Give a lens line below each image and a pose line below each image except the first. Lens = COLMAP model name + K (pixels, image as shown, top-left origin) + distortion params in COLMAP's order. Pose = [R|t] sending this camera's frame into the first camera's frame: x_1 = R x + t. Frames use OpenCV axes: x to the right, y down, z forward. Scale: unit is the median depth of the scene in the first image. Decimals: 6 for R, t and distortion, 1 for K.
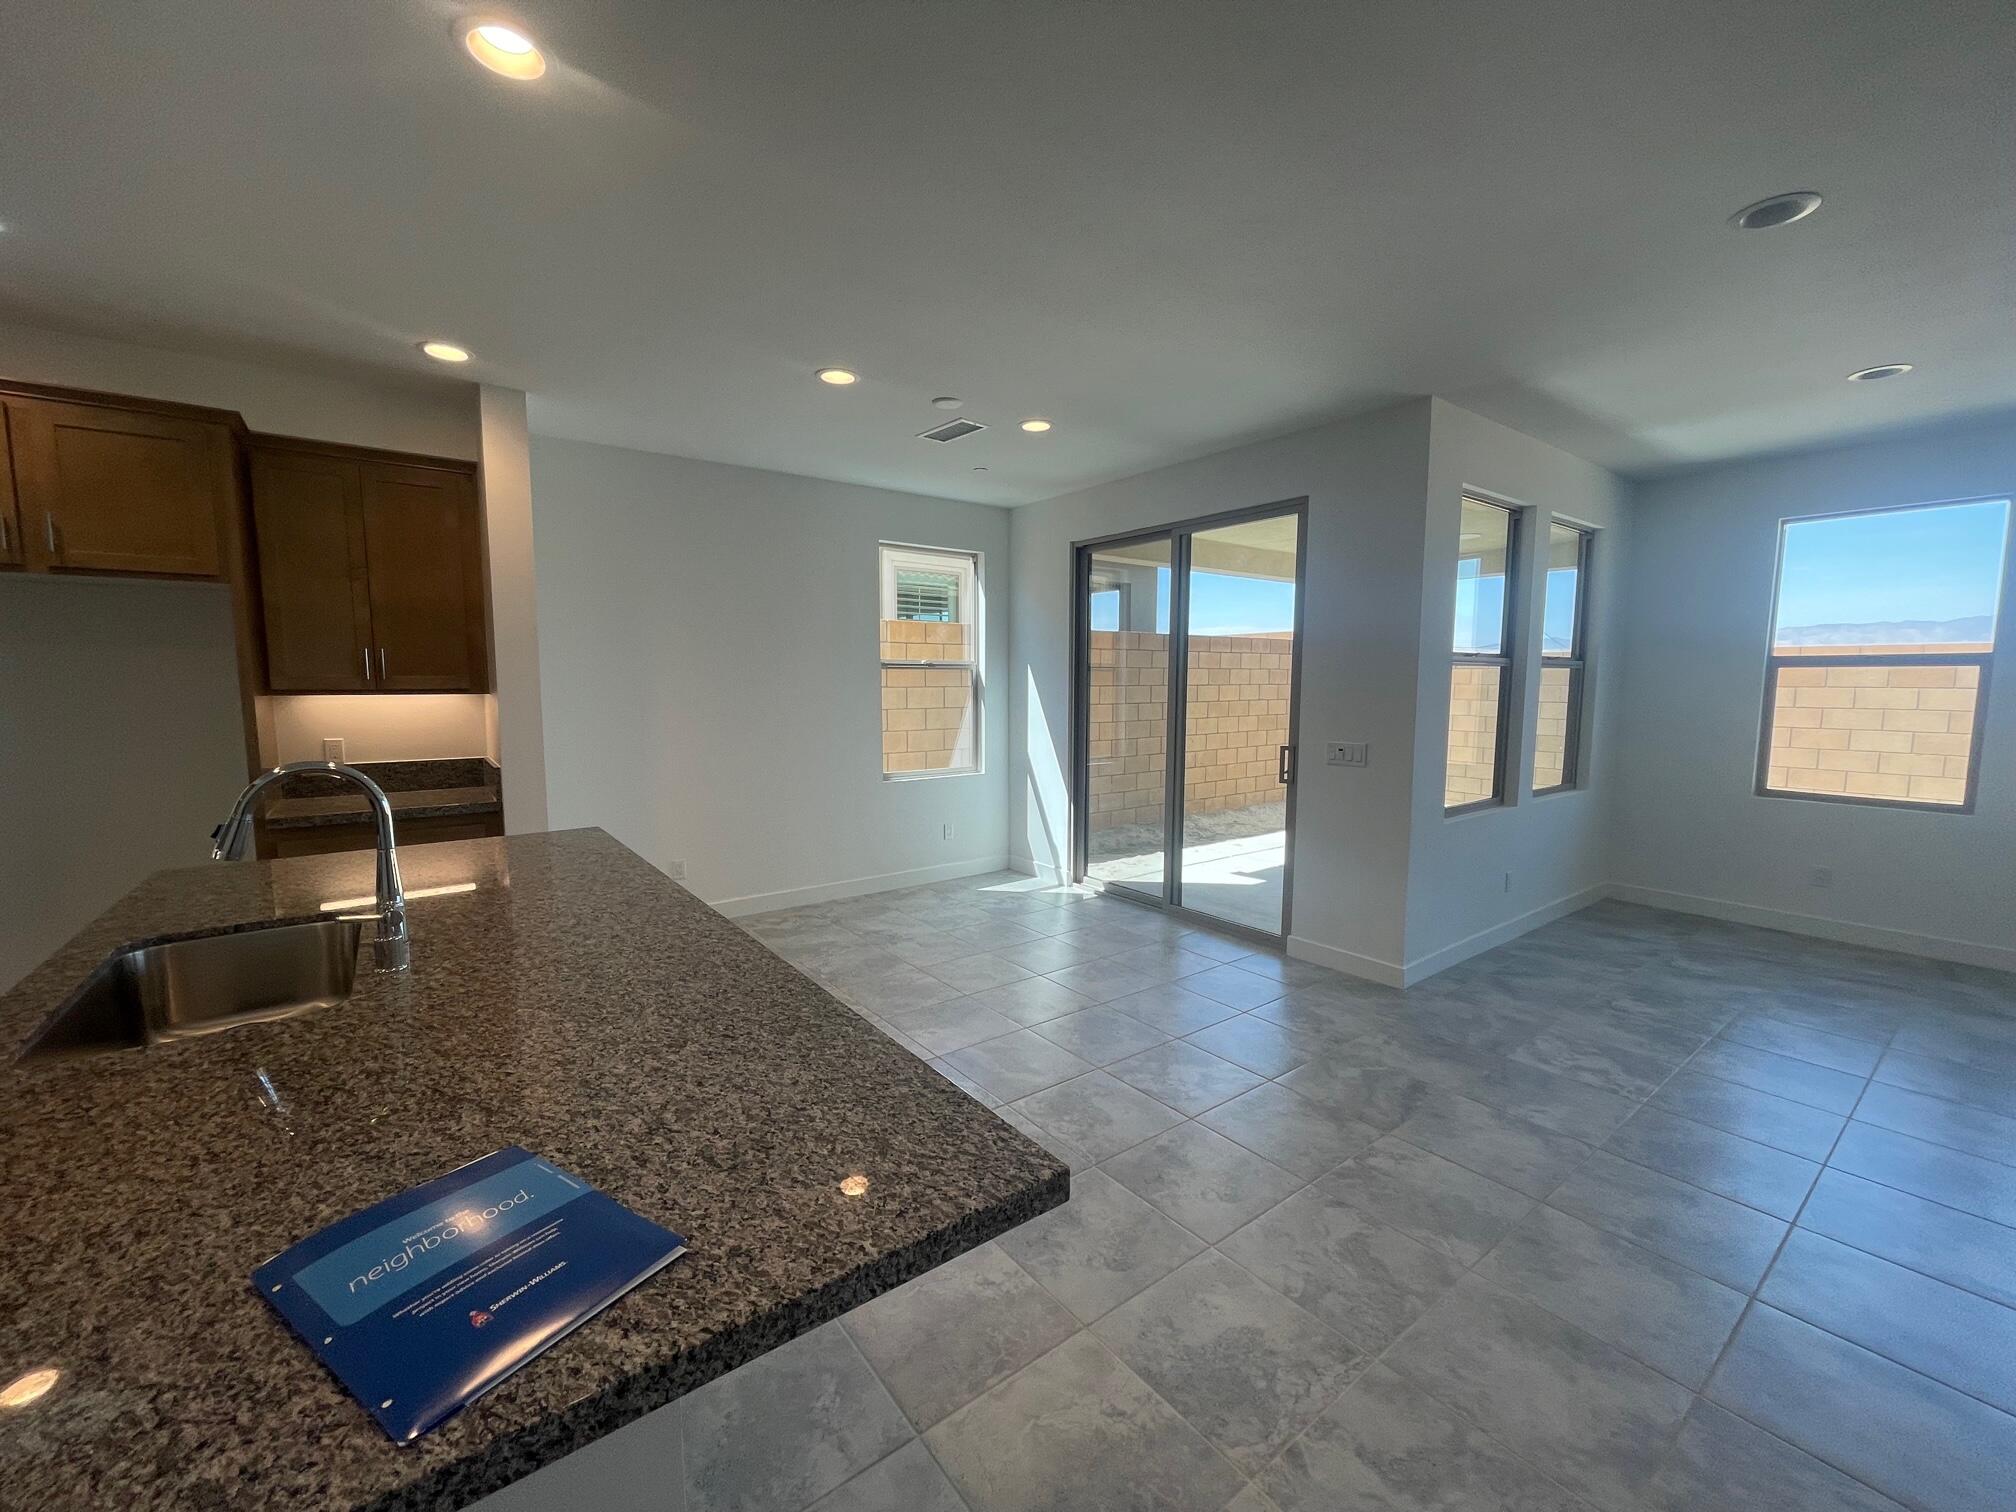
lens RADIAL K [[812.8, 0, 1000.1], [0, 812.8, 763.5], [0, 0, 1]] dist [-0.004773, 0.001780]
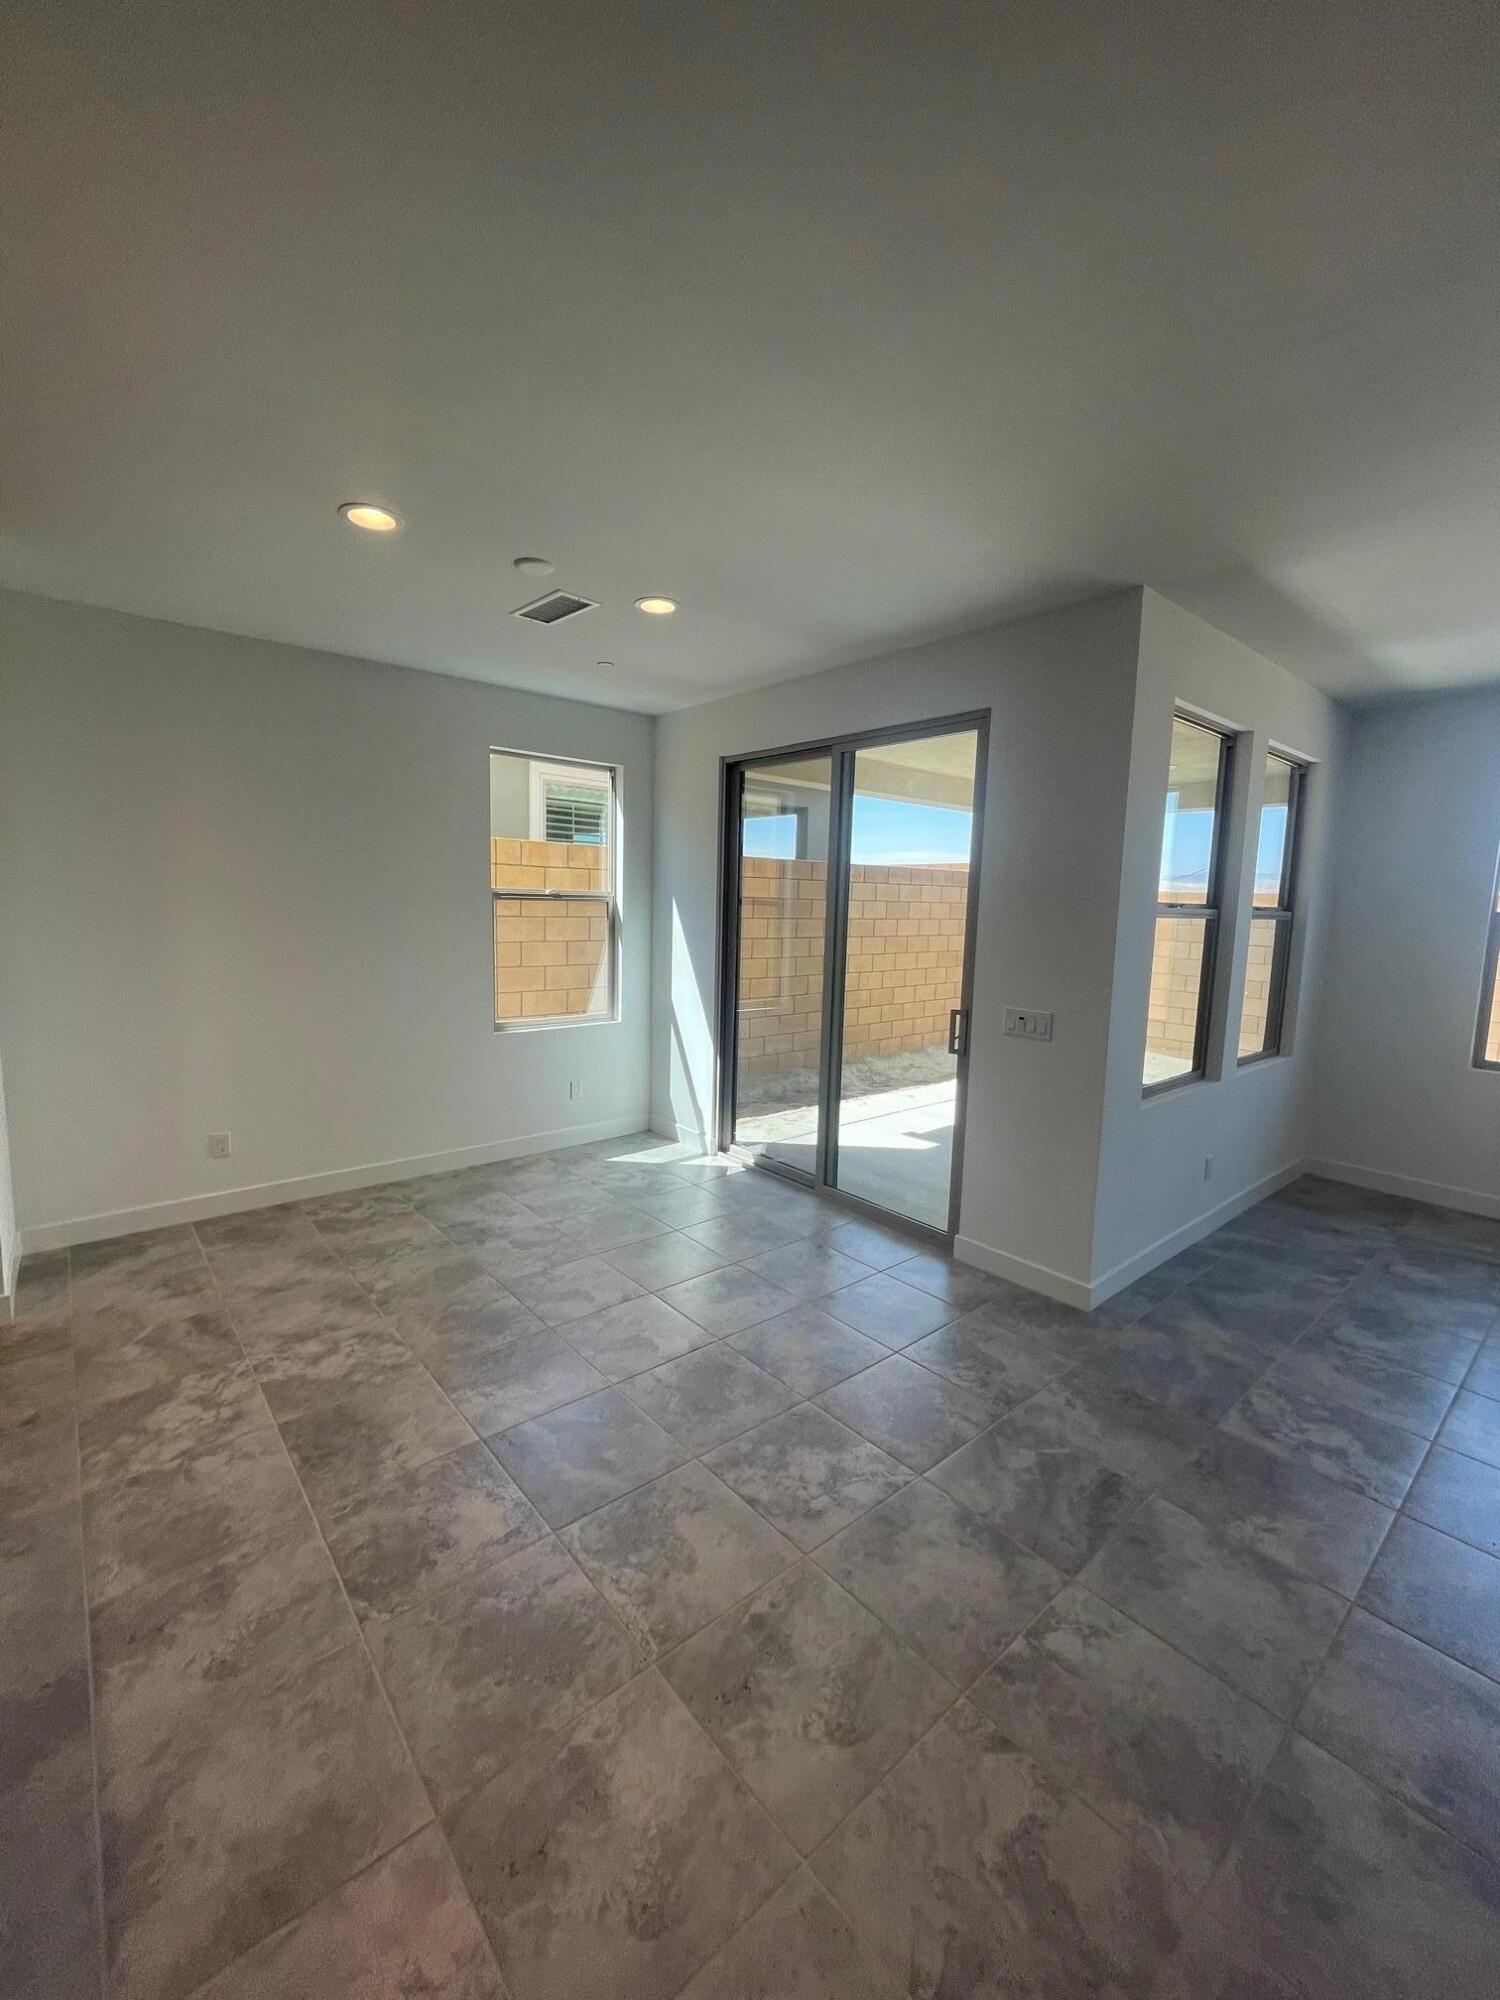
lens RADIAL K [[806.3, 0, 743.3], [0, 806.3, 993.8], [0, 0, 1]] dist [-0.004773, 0.001780]
pose [[0.997808, 0.017175, 0.063908, 0.080479], [-0.018027, 0.999756, 0.012779, -0.044966], [-0.063673, -0.013903, 0.997874, 0.192423]]
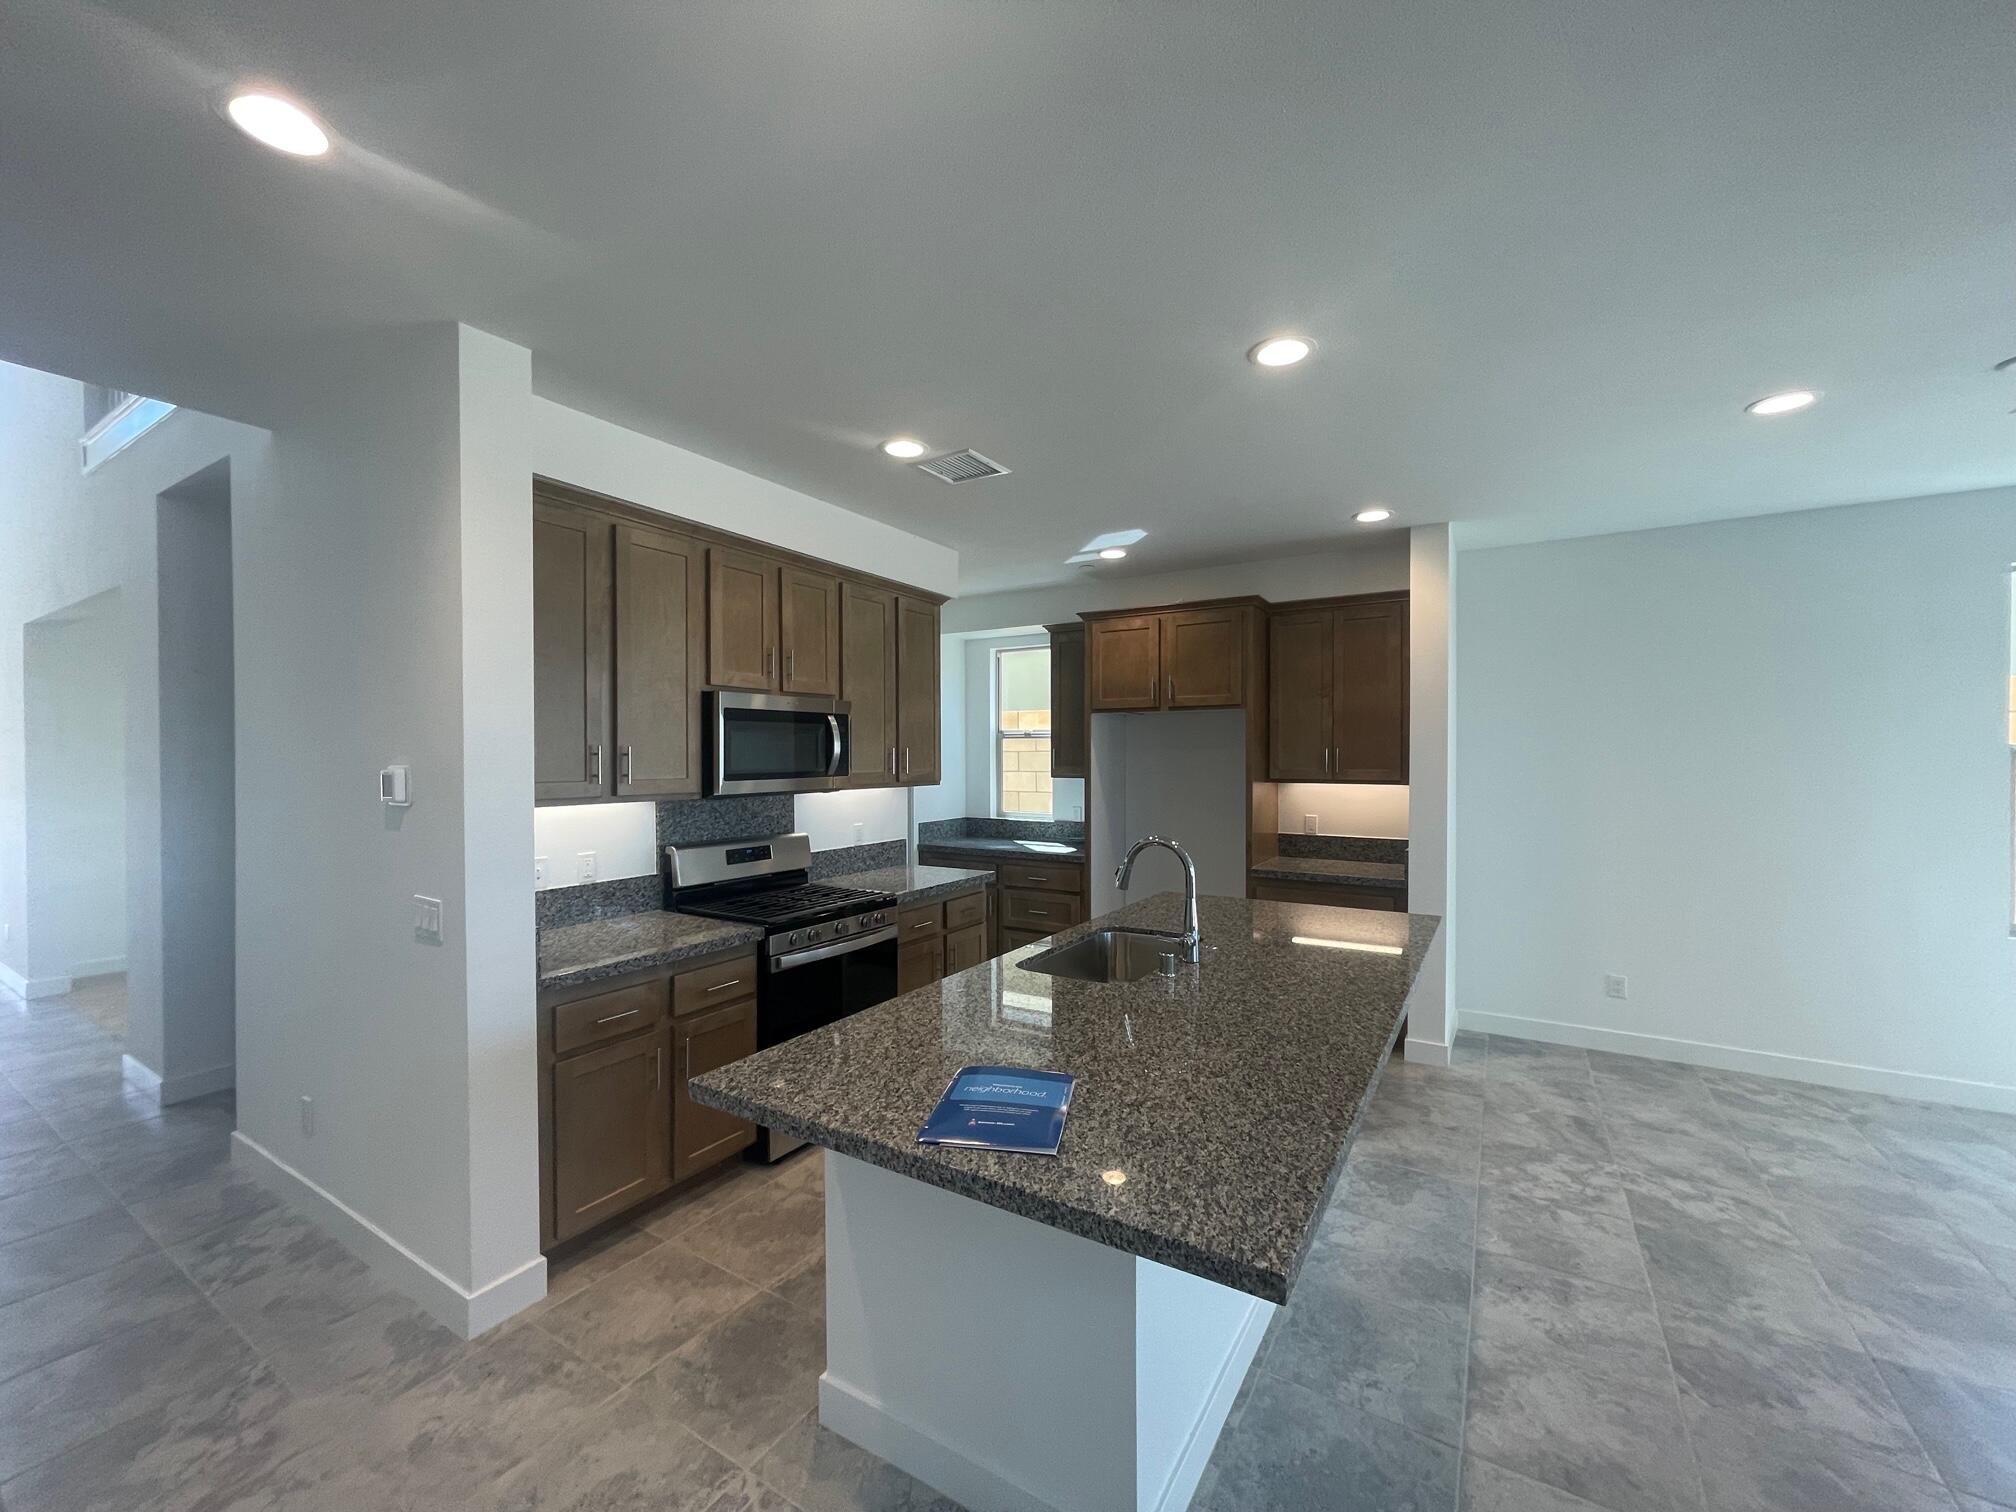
lens RADIAL K [[812.8, 0, 1000.4], [0, 812.8, 763.2], [0, 0, 1]] dist [-0.004773, 0.001780]
pose [[0.359472, 0.009167, -0.933111, 0.211539], [-0.094475, 0.995171, -0.026619, -0.028575], [0.928361, 0.097725, 0.358603, 0.038451]]
